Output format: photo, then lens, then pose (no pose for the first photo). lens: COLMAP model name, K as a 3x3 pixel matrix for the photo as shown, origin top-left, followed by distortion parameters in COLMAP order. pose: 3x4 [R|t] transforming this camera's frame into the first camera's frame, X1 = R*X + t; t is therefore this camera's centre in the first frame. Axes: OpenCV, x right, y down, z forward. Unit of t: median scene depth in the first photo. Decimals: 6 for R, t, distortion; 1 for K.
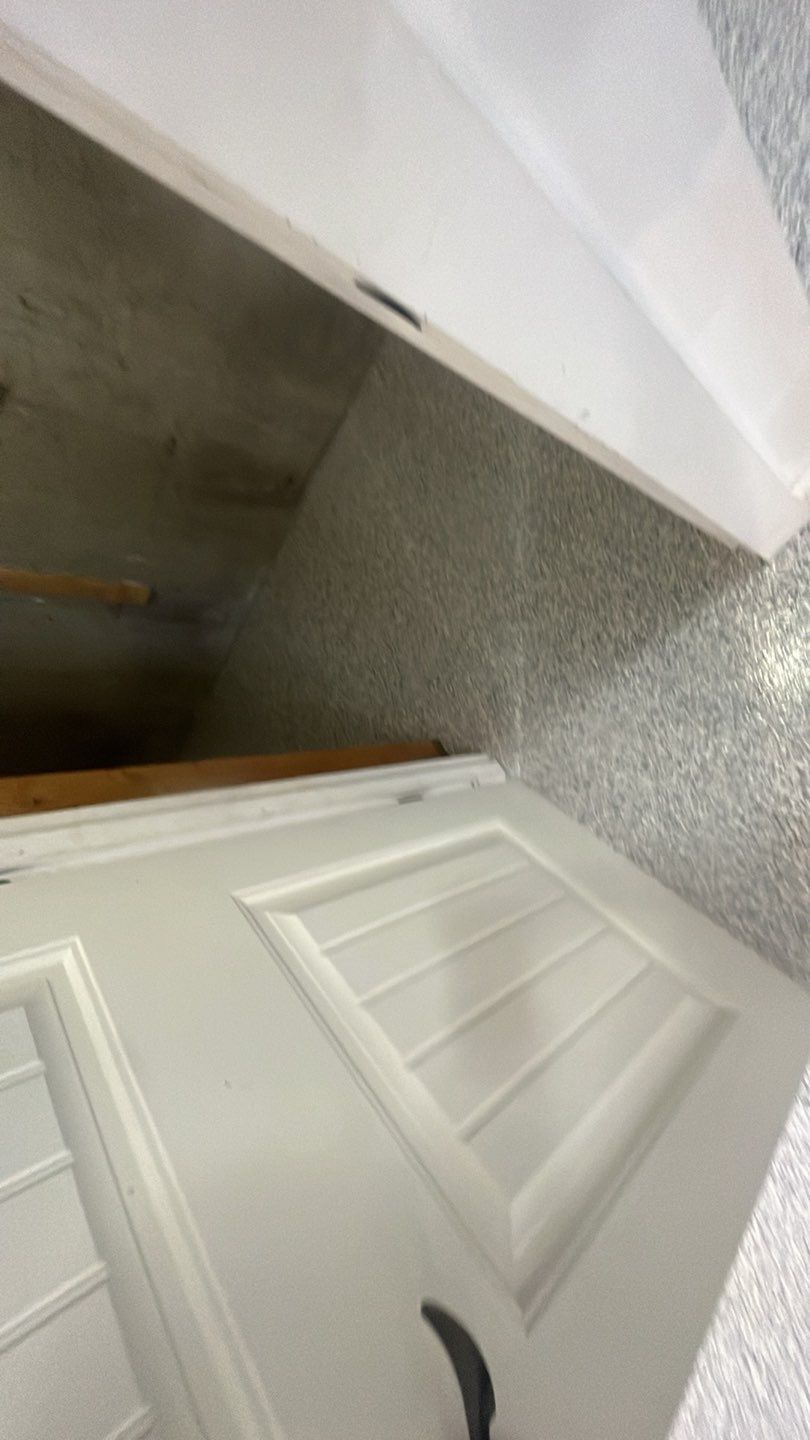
lens RADIAL K [[564.4, 0, 405.4], [0, 564.4, 722.2], [0, 0, 1]] dist [-0.001350, -0.000767]
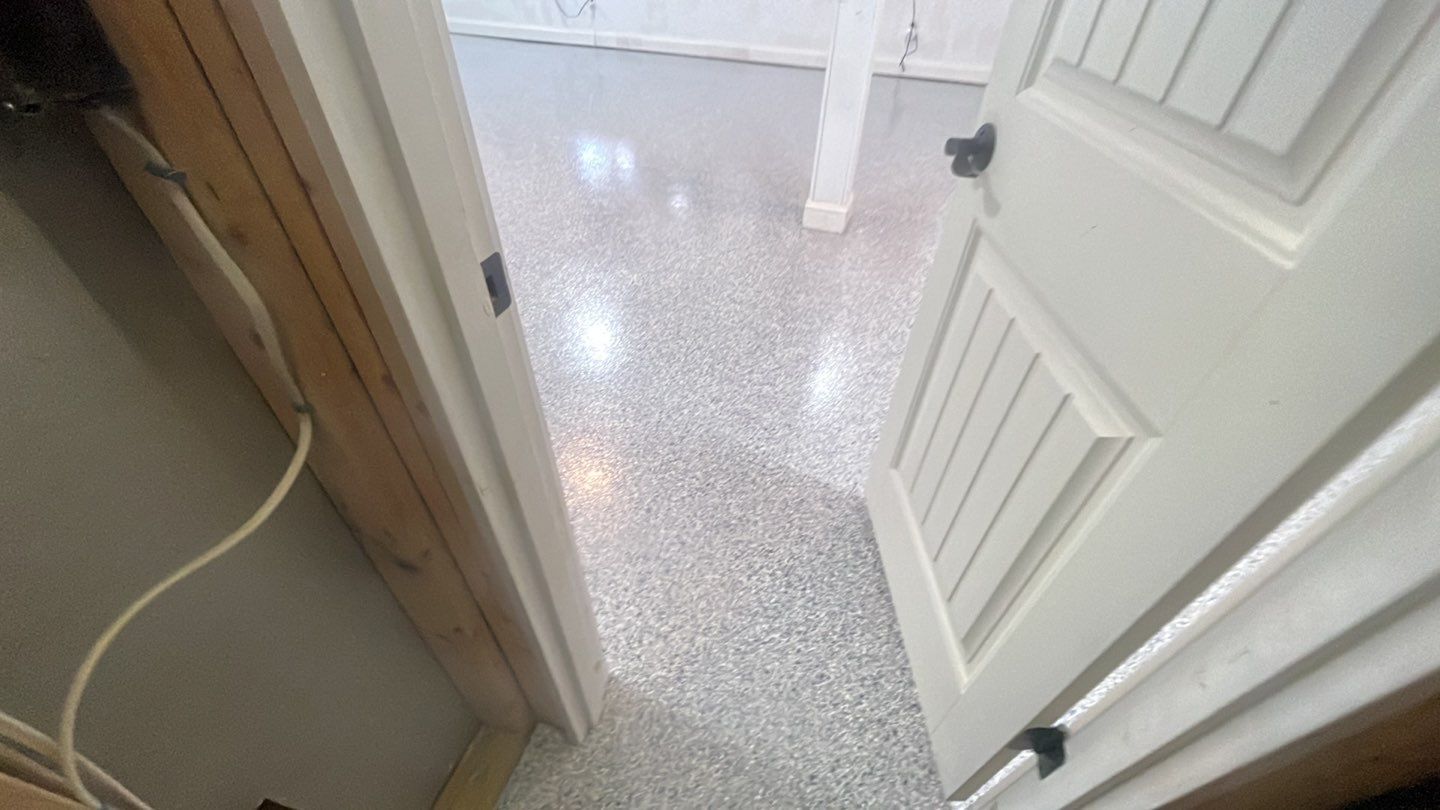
lens RADIAL K [[564.4, 0, 716.2], [0, 564.4, 400.9], [0, 0, 1]] dist [-0.001350, -0.000767]
pose [[-0.353931, 0.106195, 0.929223, -0.516654], [0.863307, -0.345084, 0.368262, -0.296865], [0.359768, 0.932545, 0.030457, 0.468963]]
